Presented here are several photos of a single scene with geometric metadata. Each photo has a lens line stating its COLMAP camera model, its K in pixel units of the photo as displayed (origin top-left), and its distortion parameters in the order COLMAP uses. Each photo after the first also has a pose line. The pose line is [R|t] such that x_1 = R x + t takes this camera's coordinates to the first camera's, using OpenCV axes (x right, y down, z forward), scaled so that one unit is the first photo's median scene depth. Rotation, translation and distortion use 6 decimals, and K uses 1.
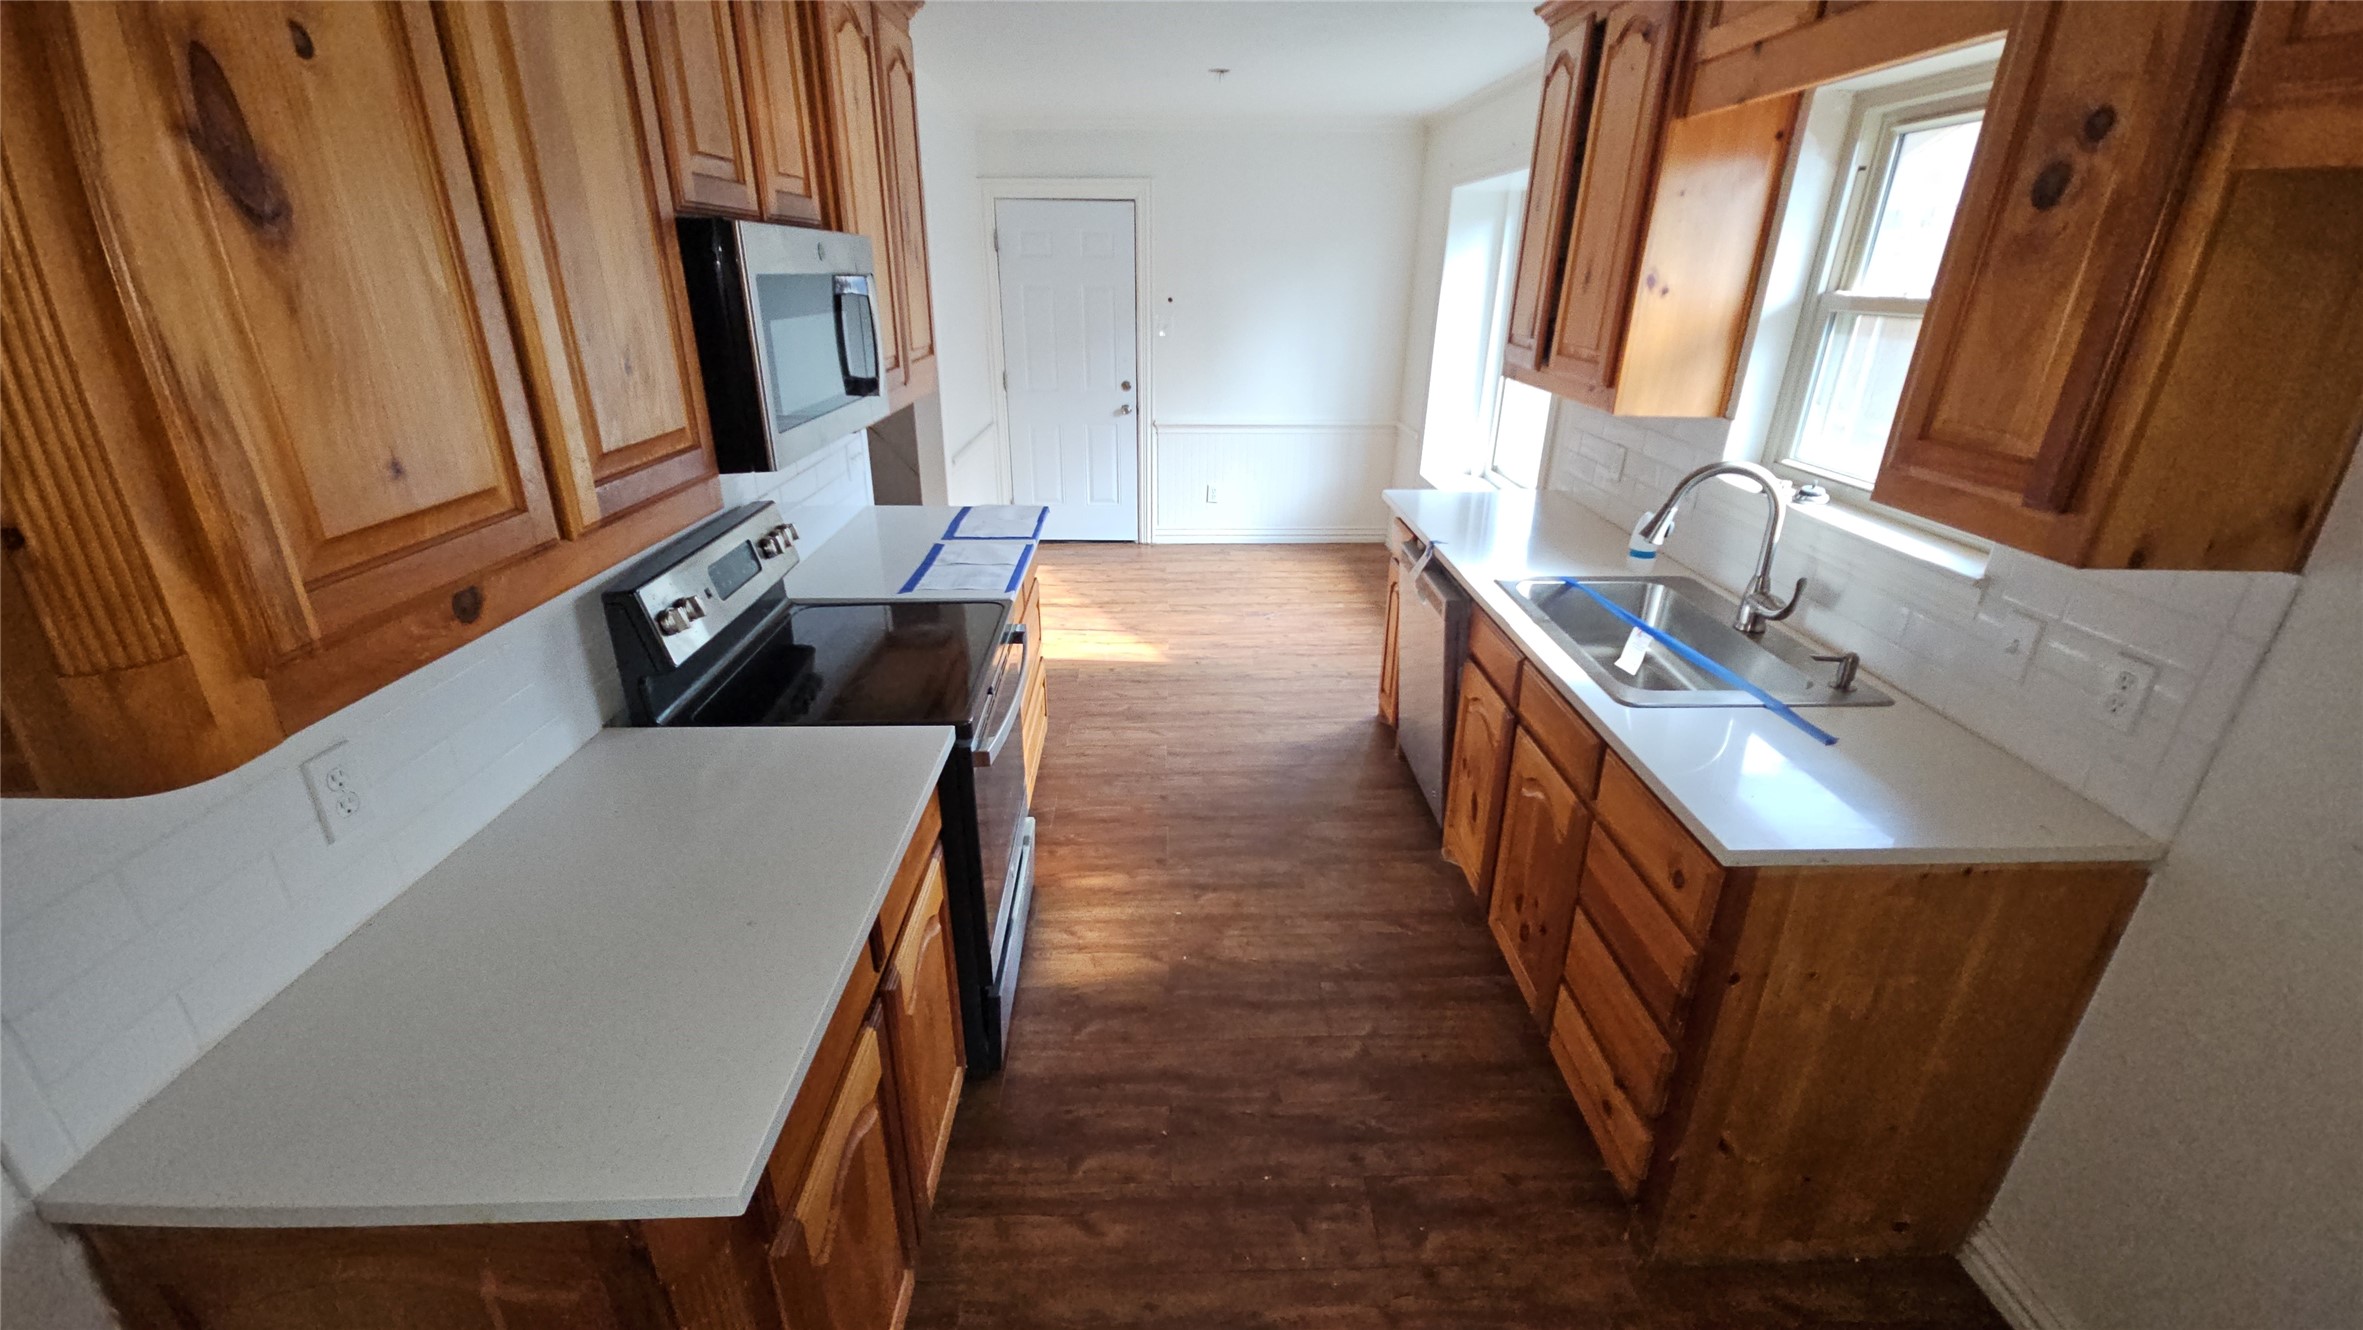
lens RADIAL K [[967.6, 0, 1182.5], [0, 967.6, 668.8], [0, 0, 1]] dist [0.003031, -0.002759]
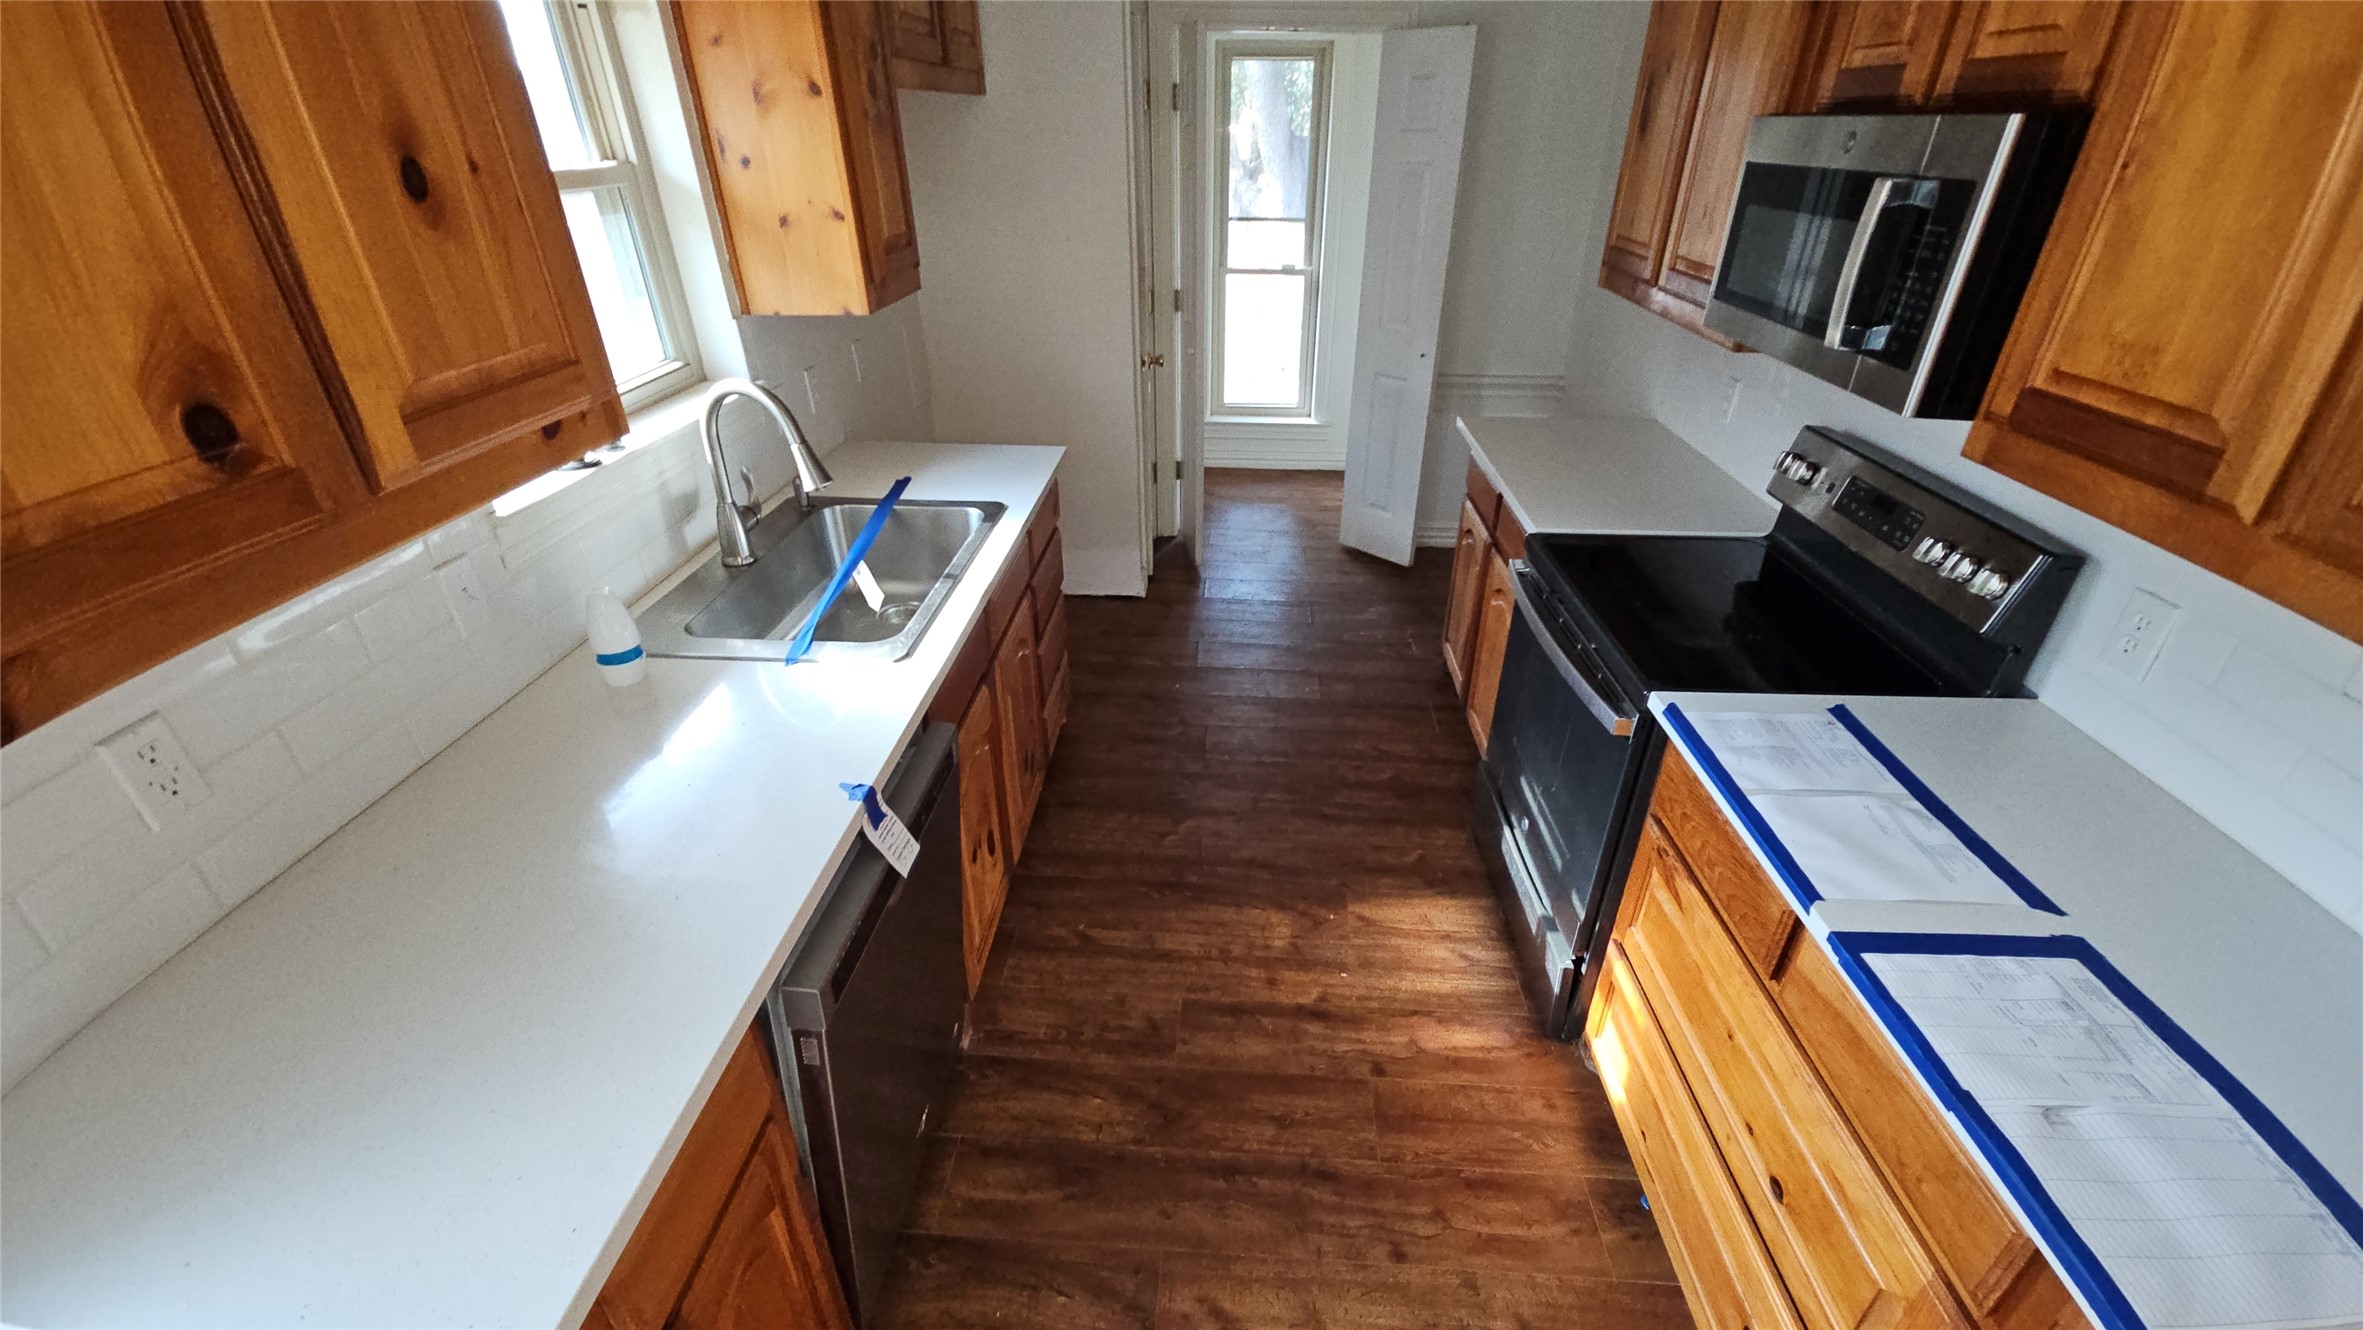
lens RADIAL K [[967.6, 0, 1187.8], [0, 967.6, 662.7], [0, 0, 1]] dist [0.003031, -0.002759]
pose [[-0.997308, -0.043031, 0.059379, 0.092973], [0.019319, 0.626953, 0.778818, -0.570699], [-0.070741, 0.777868, -0.624433, 1.339325]]
